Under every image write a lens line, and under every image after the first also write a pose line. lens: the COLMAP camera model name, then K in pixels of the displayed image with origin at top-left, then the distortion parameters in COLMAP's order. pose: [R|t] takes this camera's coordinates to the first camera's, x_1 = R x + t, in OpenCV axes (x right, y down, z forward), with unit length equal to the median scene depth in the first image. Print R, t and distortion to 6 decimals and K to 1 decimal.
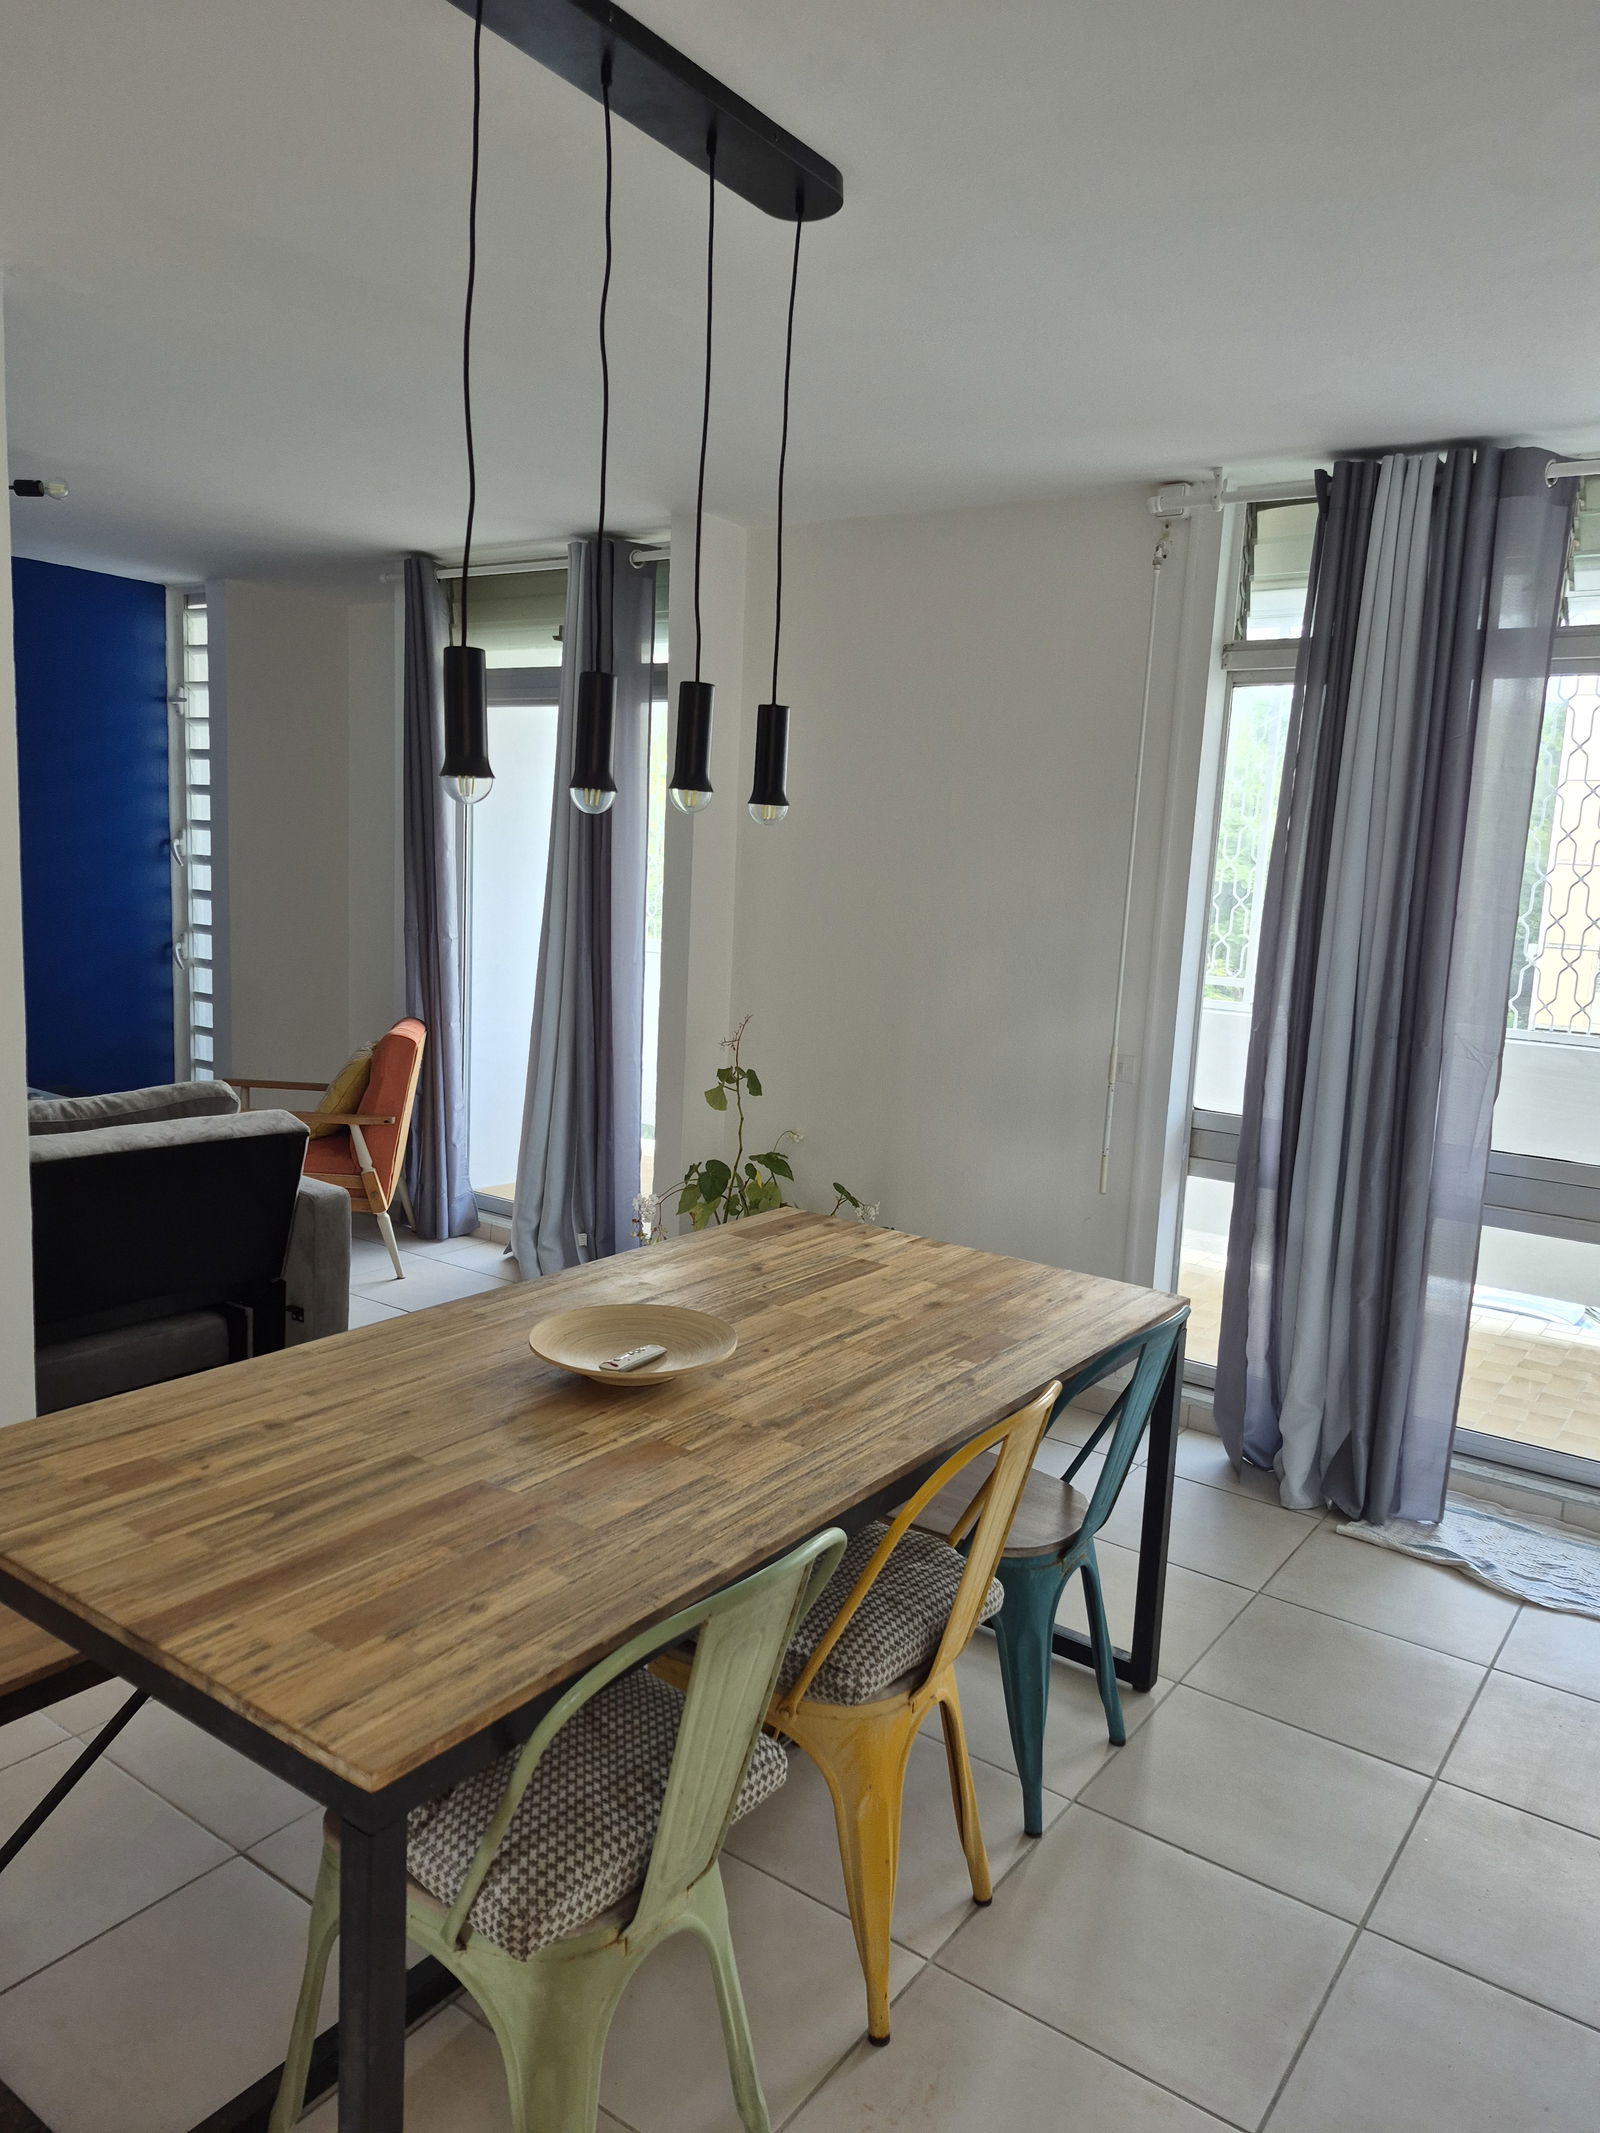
lens RADIAL K [[1476.1, 0, 782.8], [0, 1476.1, 1063.7], [0, 0, 1]] dist [0.144864, -0.233572]
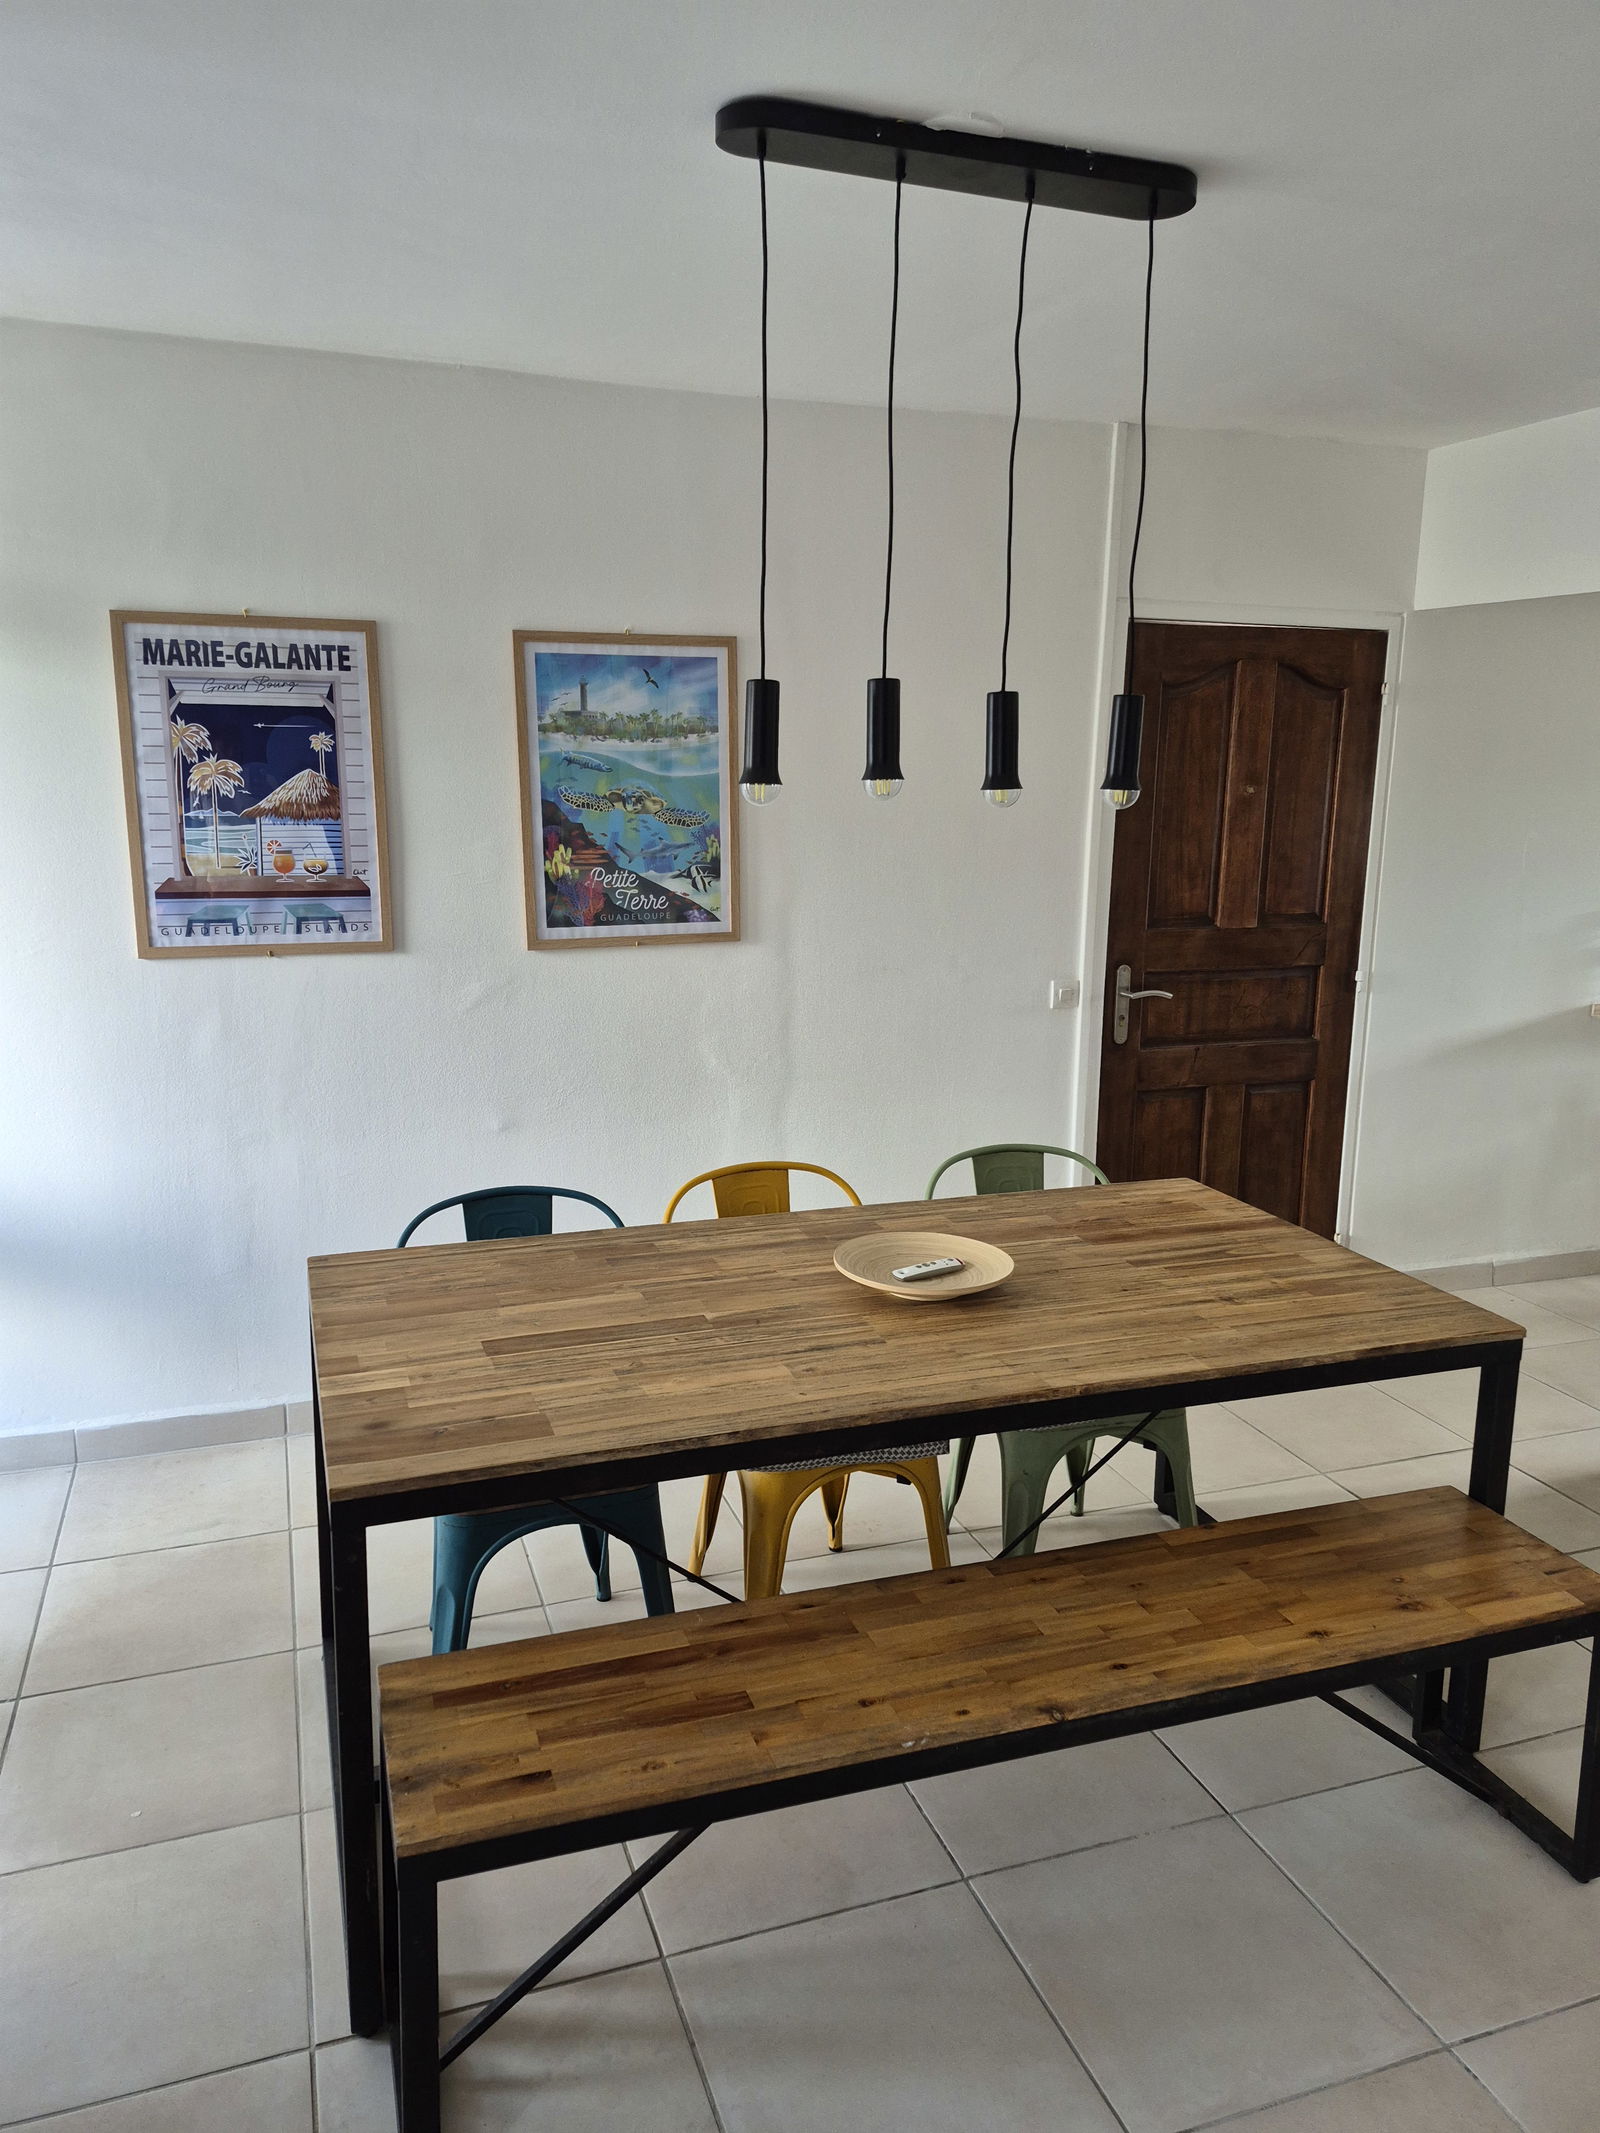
lens RADIAL K [[1476.1, 0, 782.8], [0, 1476.1, 1063.7], [0, 0, 1]] dist [0.144864, -0.233572]
pose [[-0.824302, -0.171000, 0.539709, -0.727855], [0.022262, 0.942768, 0.332704, -0.416626], [-0.565713, 0.286263, -0.773319, 2.295868]]
